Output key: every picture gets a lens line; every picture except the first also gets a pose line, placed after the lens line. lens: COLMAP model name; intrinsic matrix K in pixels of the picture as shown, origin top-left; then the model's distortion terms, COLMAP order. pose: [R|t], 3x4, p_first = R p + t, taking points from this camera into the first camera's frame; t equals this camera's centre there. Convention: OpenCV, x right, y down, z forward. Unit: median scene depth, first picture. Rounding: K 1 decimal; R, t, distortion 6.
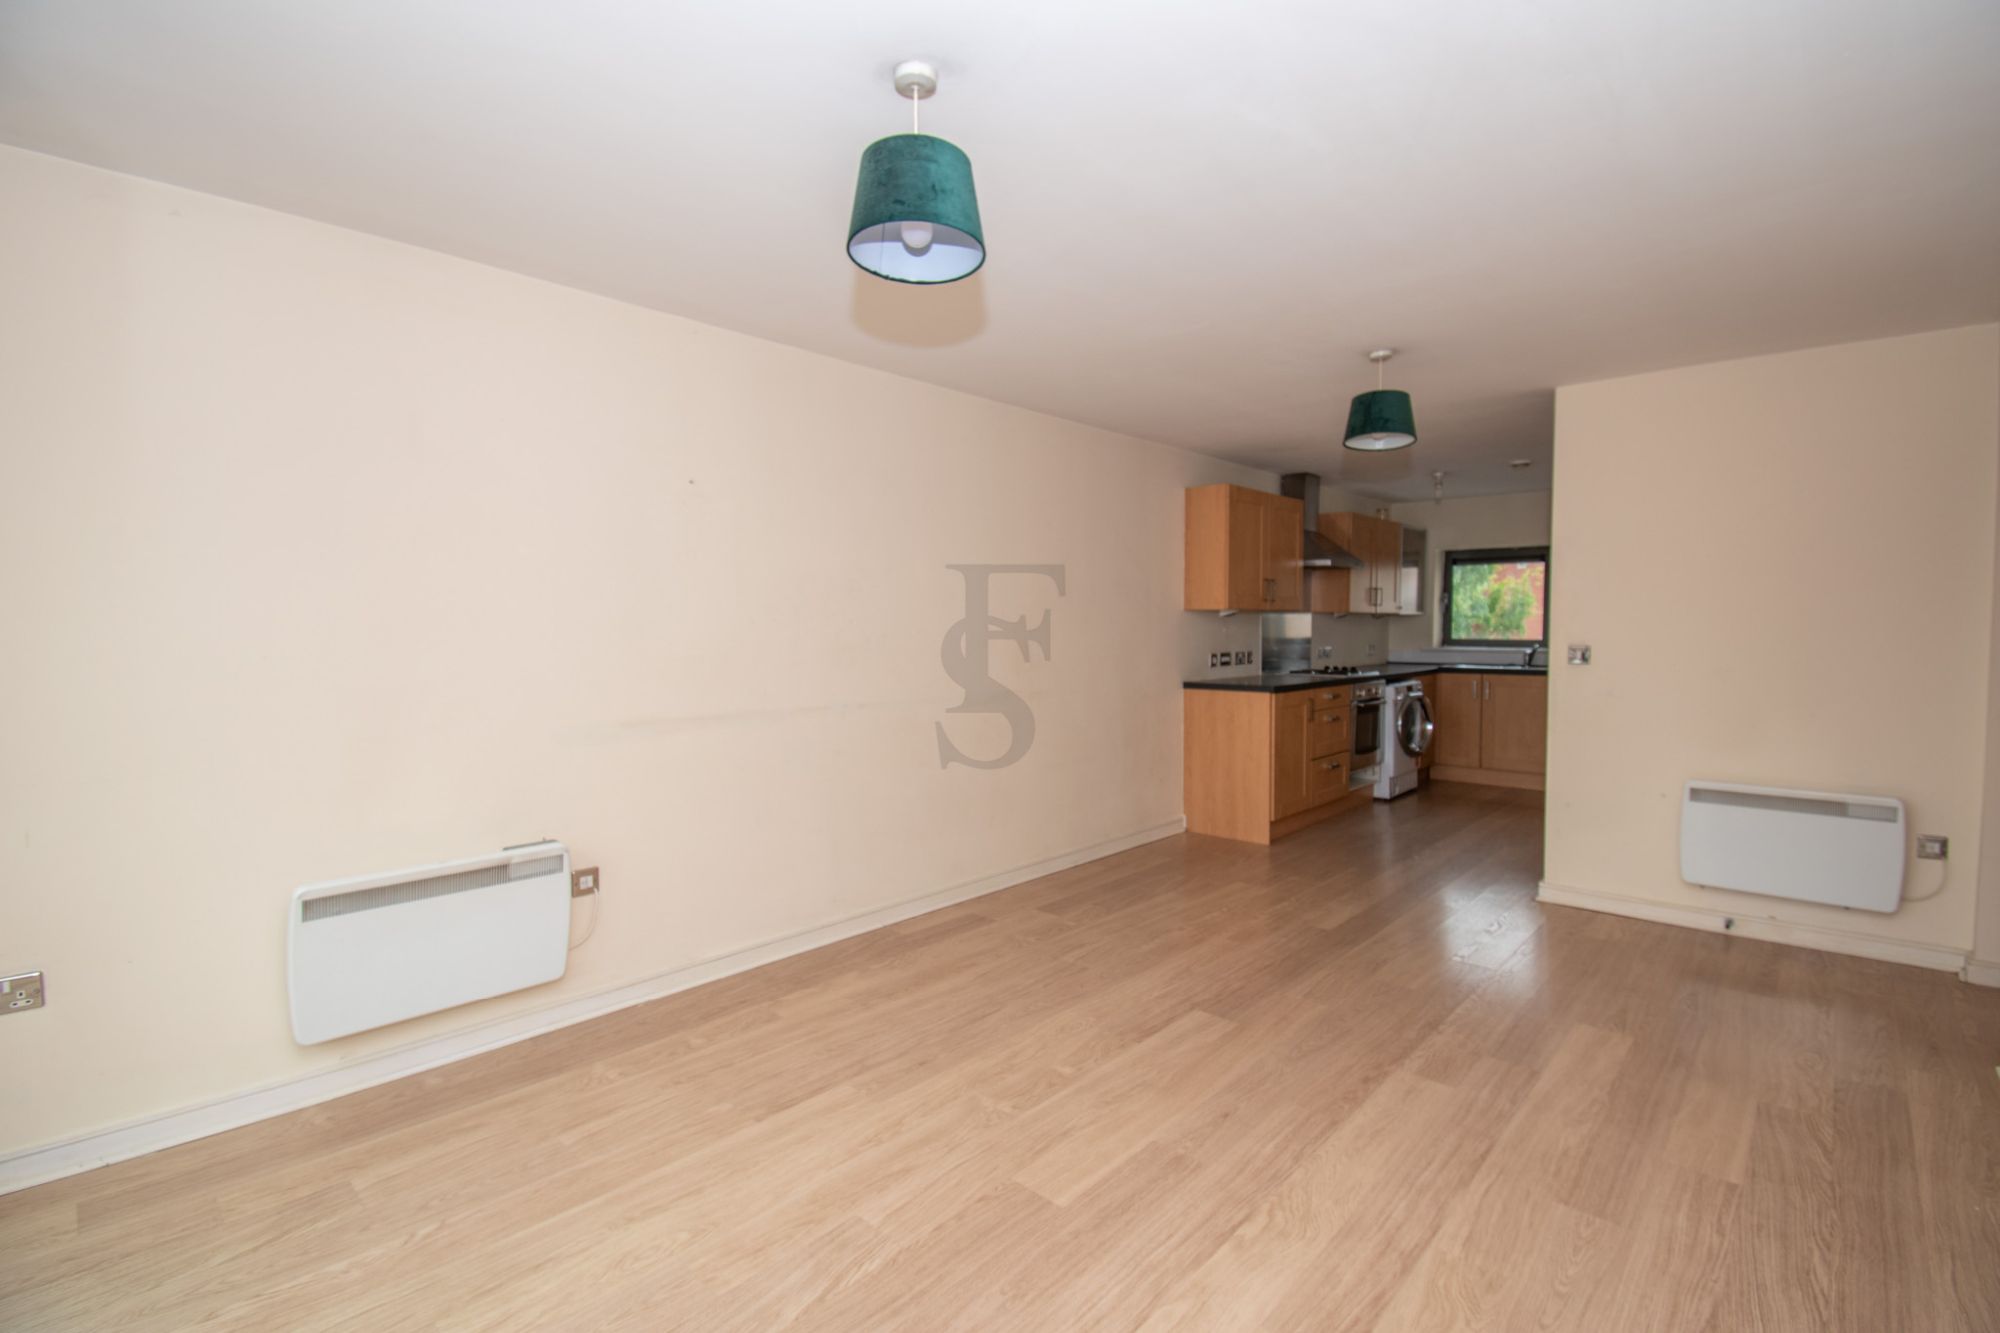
lens RADIAL K [[870.9, 0, 1013.1], [0, 870.9, 688.7], [0, 0, 1]] dist [0.009243, -0.020775]
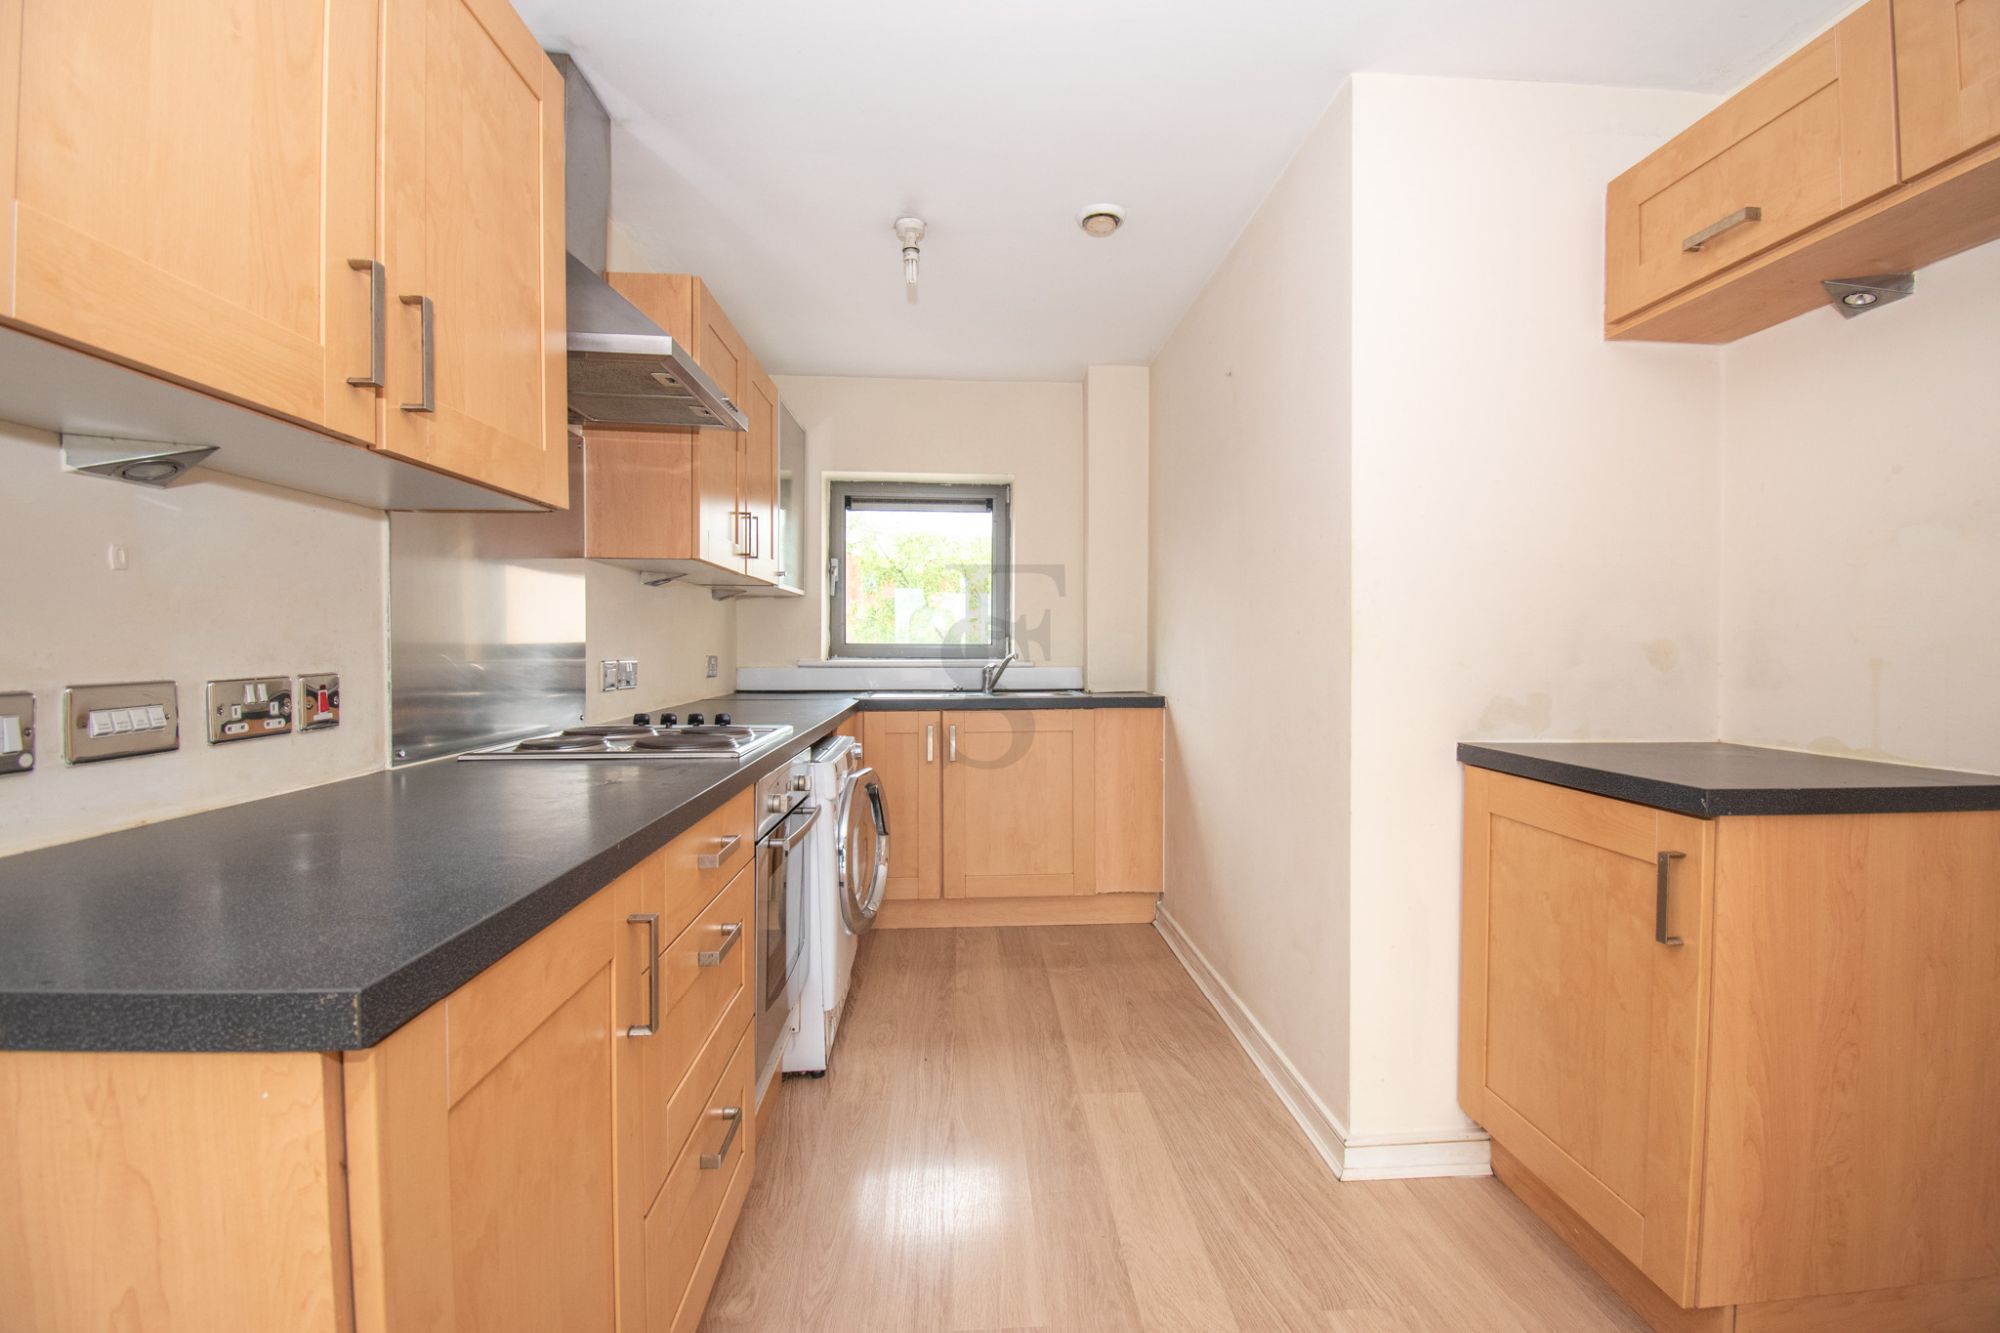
lens RADIAL K [[884.7, 0, 1001.0], [0, 884.7, 658.5], [0, 0, 1]] dist [0.021620, -0.026149]
pose [[0.696840, -0.005013, 0.717209, 0.197406], [0.045793, 0.998246, -0.037516, -0.026221], [-0.715763, 0.058986, 0.695847, 0.617142]]
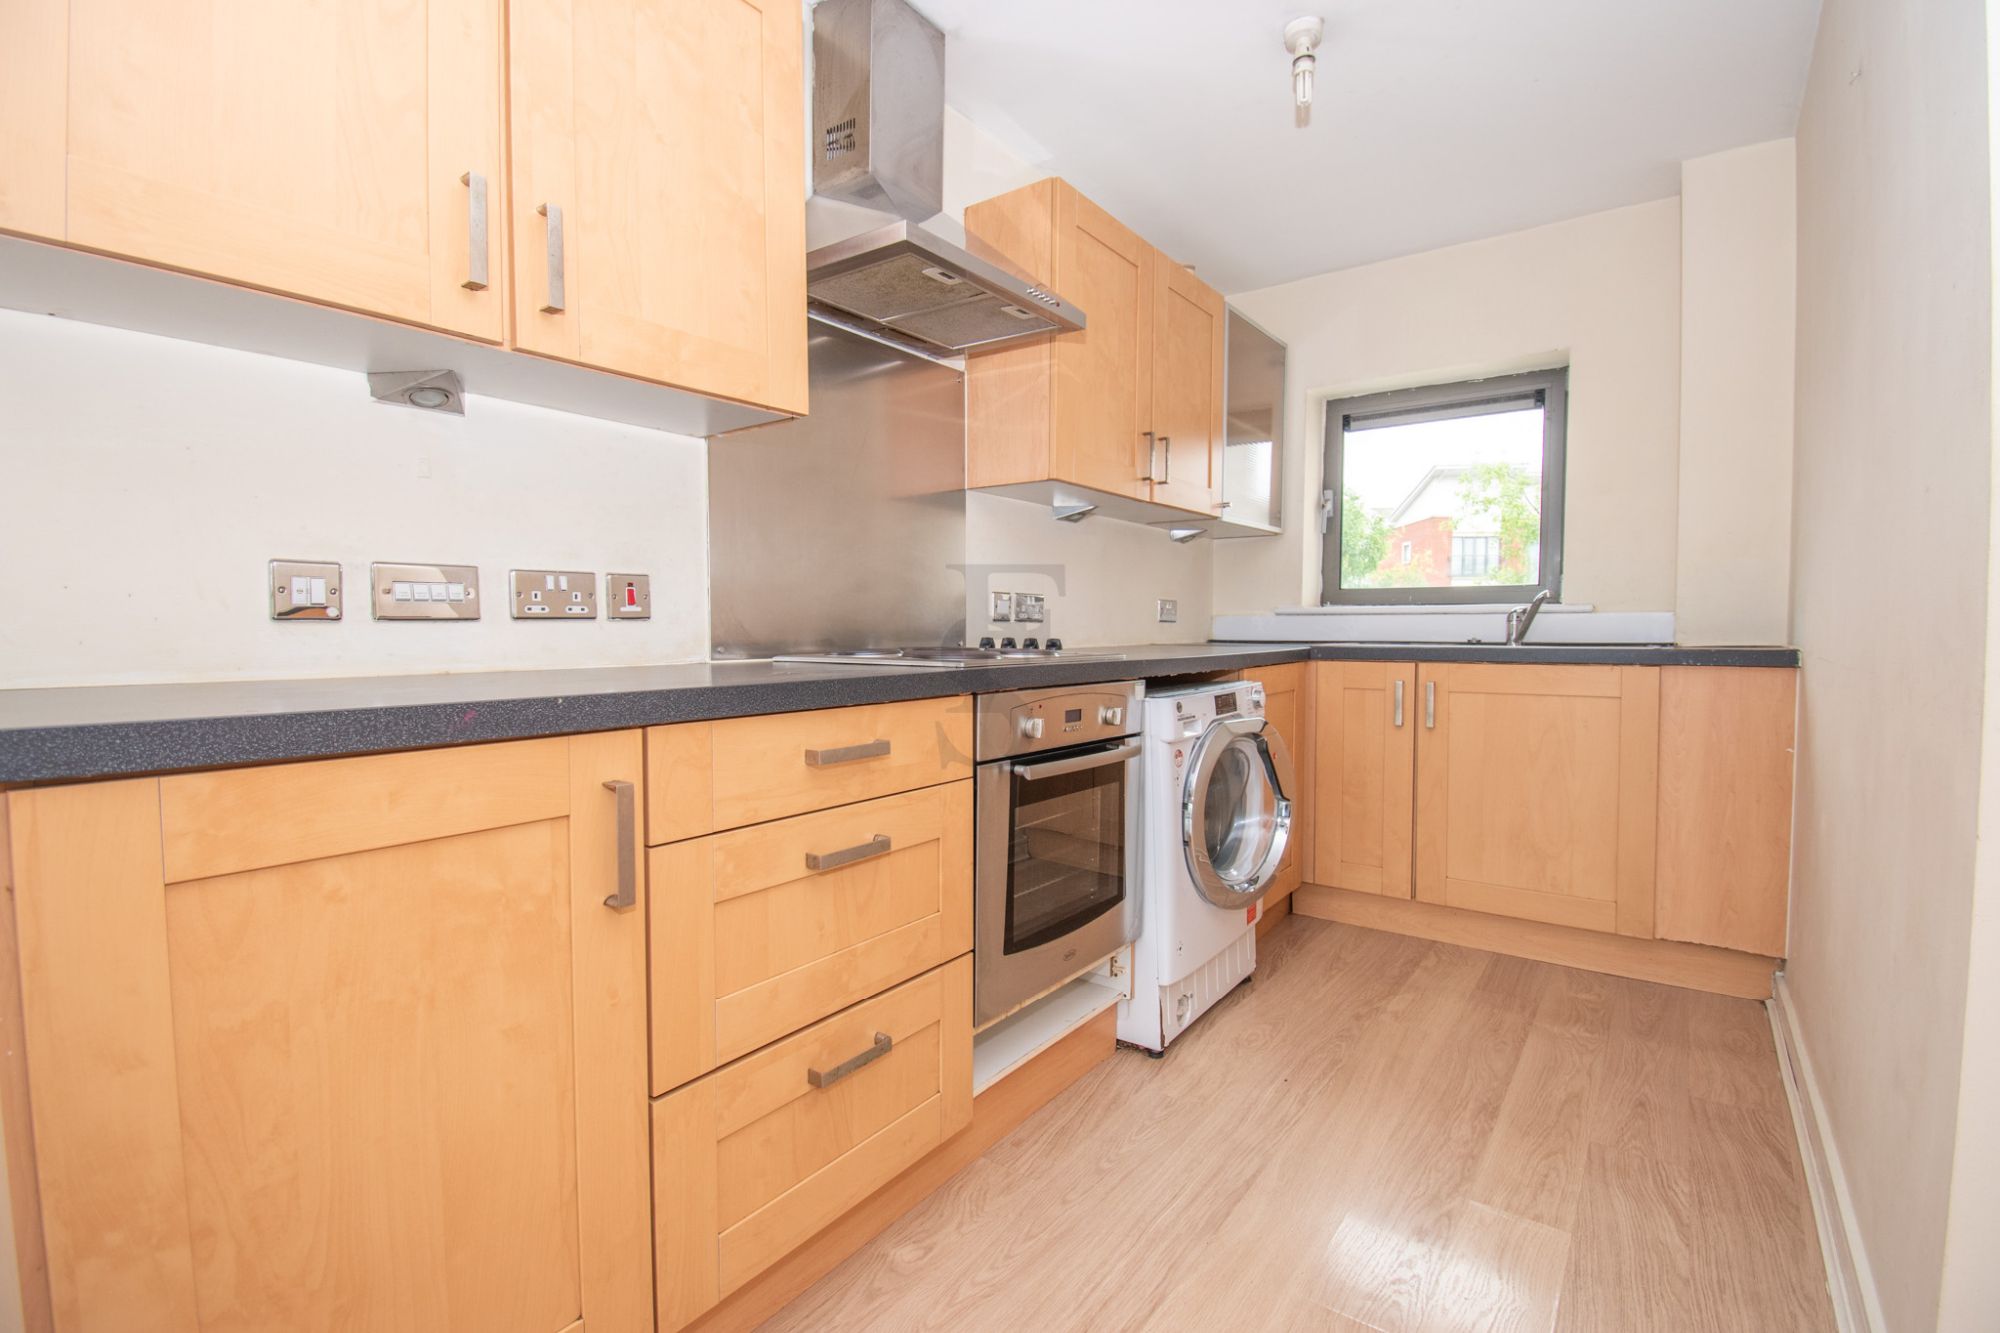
lens RADIAL K [[884.7, 0, 1001.0], [0, 884.7, 658.5], [0, 0, 1]] dist [0.021620, -0.026149]
pose [[0.994948, 0.002672, 0.100361, 0.309261], [0.000429, 0.999523, -0.030865, -0.006944], [-0.100395, 0.030752, 0.994472, 0.617958]]
